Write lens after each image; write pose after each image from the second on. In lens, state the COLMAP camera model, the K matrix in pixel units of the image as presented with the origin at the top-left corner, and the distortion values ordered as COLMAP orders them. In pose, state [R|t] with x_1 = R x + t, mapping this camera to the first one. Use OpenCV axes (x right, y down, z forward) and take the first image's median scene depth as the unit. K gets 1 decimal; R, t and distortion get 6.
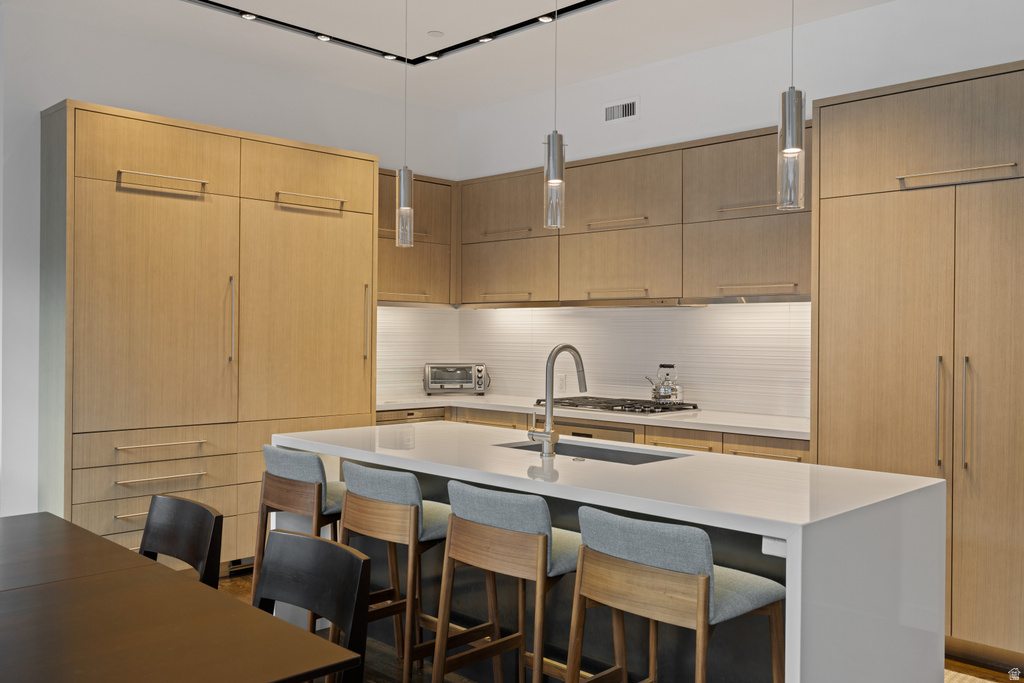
lens RADIAL K [[883.1, 0, 509.5], [0, 883.1, 338.1], [0, 0, 1]] dist [0.000500, -0.001306]
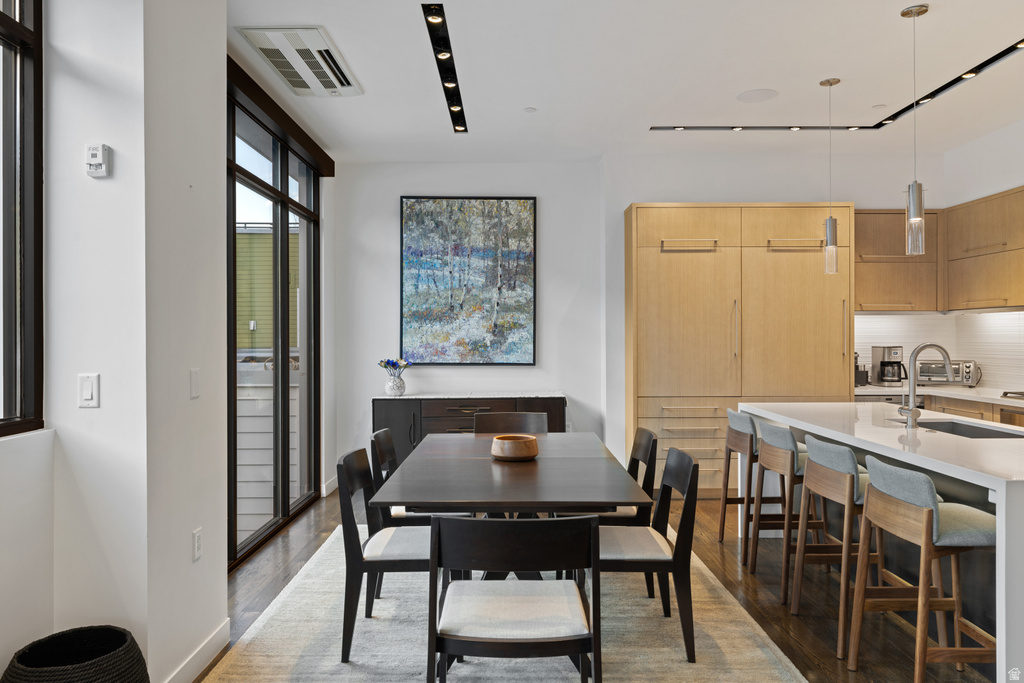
lens RADIAL K [[681.8, 0, 509.3], [0, 681.8, 337.6], [0, 0, 1]] dist [0.003503, -0.001710]
pose [[0.709530, -0.010901, -0.704590, 0.230845], [0.006636, 0.999939, -0.008789, 0.002651], [0.704644, 0.001561, 0.709560, -0.101166]]
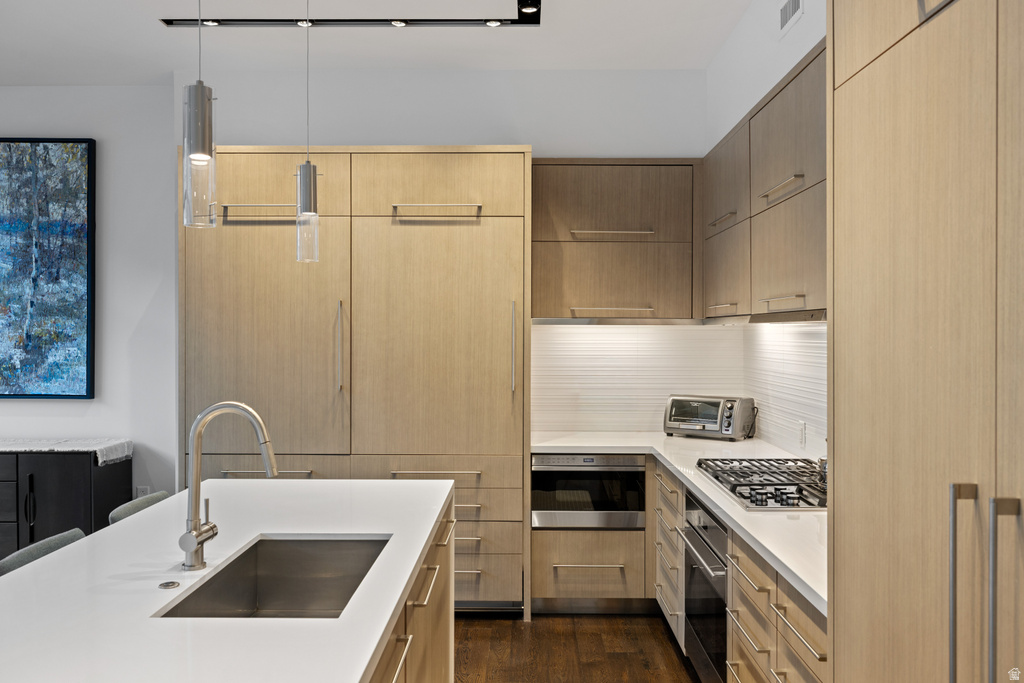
lens RADIAL K [[832.6, 0, 514.4], [0, 832.6, 340.1], [0, 0, 1]] dist [-0.003730, 0.004748]
pose [[0.699983, 0.000339, -0.714159, 0.451486], [0.001070, 0.999998, 0.001523, -0.028523], [0.714159, -0.001830, 0.699982, 0.503170]]
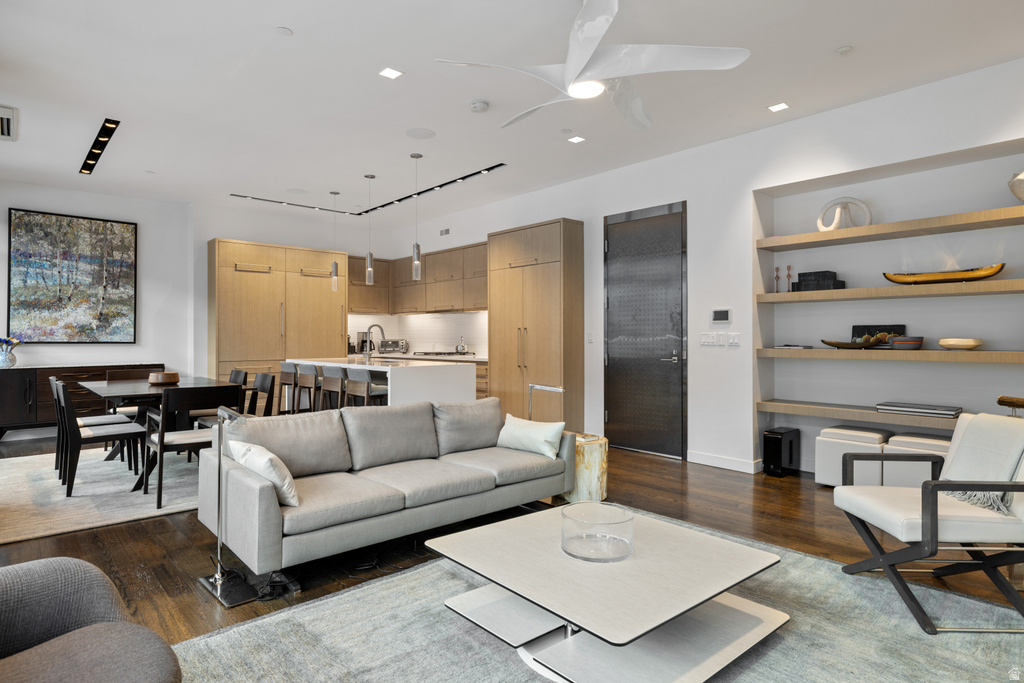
lens RADIAL K [[566.1, 0, 509.2], [0, 566.1, 336.3], [0, 0, 1]] dist [-0.002233, -0.000442]
pose [[0.998690, -0.009739, -0.050238, 0.418589], [0.009341, 0.999923, -0.008168, 0.046457], [0.050314, 0.007688, 0.998704, -0.594270]]
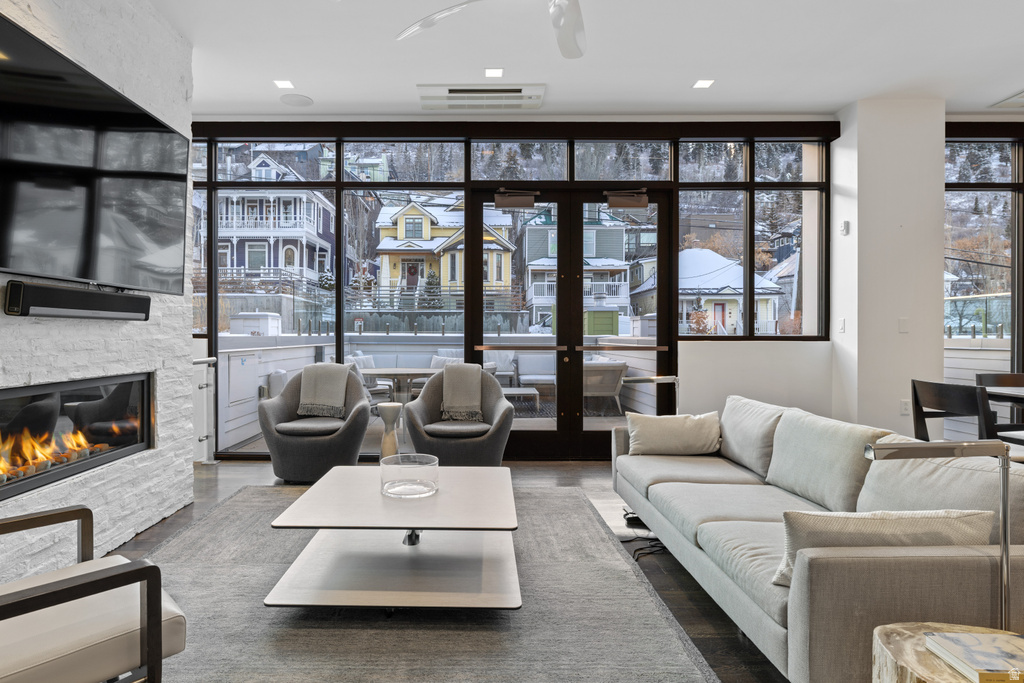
lens RADIAL K [[583.8, 0, 471.2], [0, 583.8, 337.4], [0, 0, 1]] dist [-0.002364, -0.003299]
pose [[-0.707604, -0.008666, -0.706557, 0.816708], [-0.013256, 0.999912, 0.001013, 0.061805], [0.706485, 0.010083, -0.707656, 0.288218]]
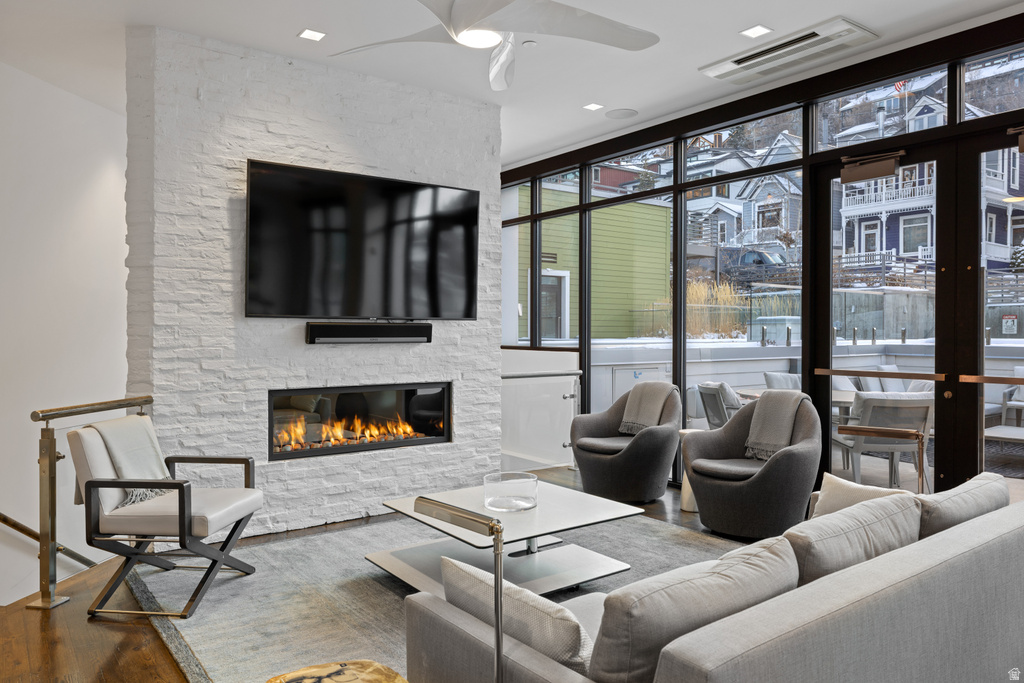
lens RADIAL K [[718.6, 0, 507.2], [0, 718.6, 338.3], [0, 0, 1]] dist [-0.006595, 0.003431]
pose [[-0.988480, -0.012417, 0.150840, 0.356088], [-0.010285, 0.999836, 0.014910, 0.026414], [-0.151000, 0.013187, -0.988446, 0.582673]]
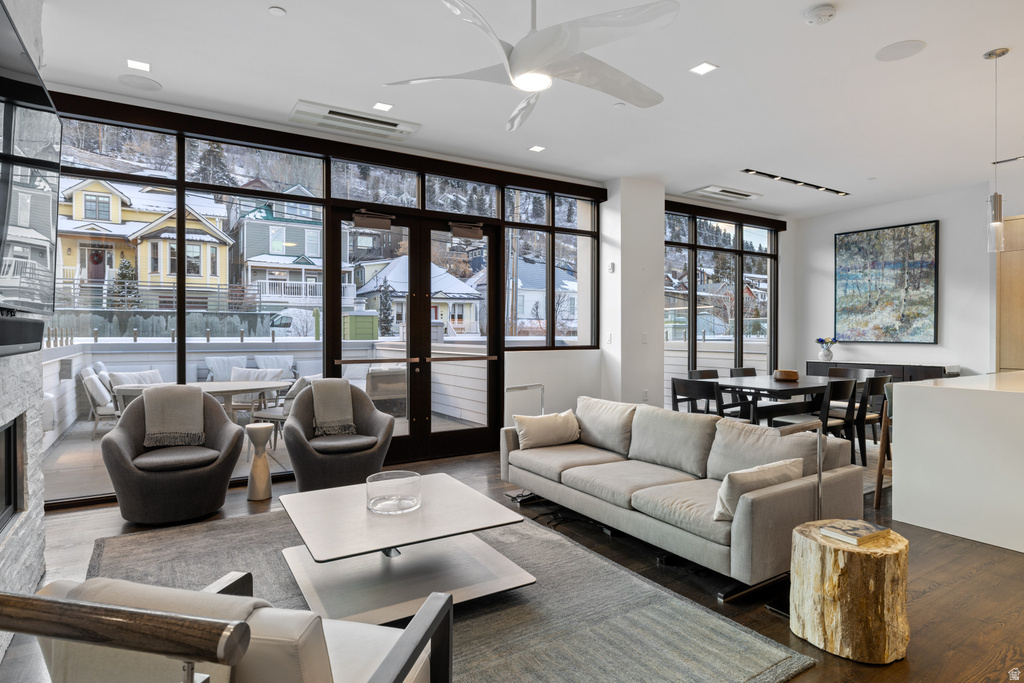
lens RADIAL K [[566.1, 0, 511.7], [0, 566.1, 334.3], [0, 0, 1]] dist [-0.002233, -0.000442]
pose [[-0.215784, -0.007083, -0.976415, 1.009066], [-0.007278, 0.999958, -0.005646, 0.034641], [0.976414, 0.005888, -0.215826, 0.096326]]
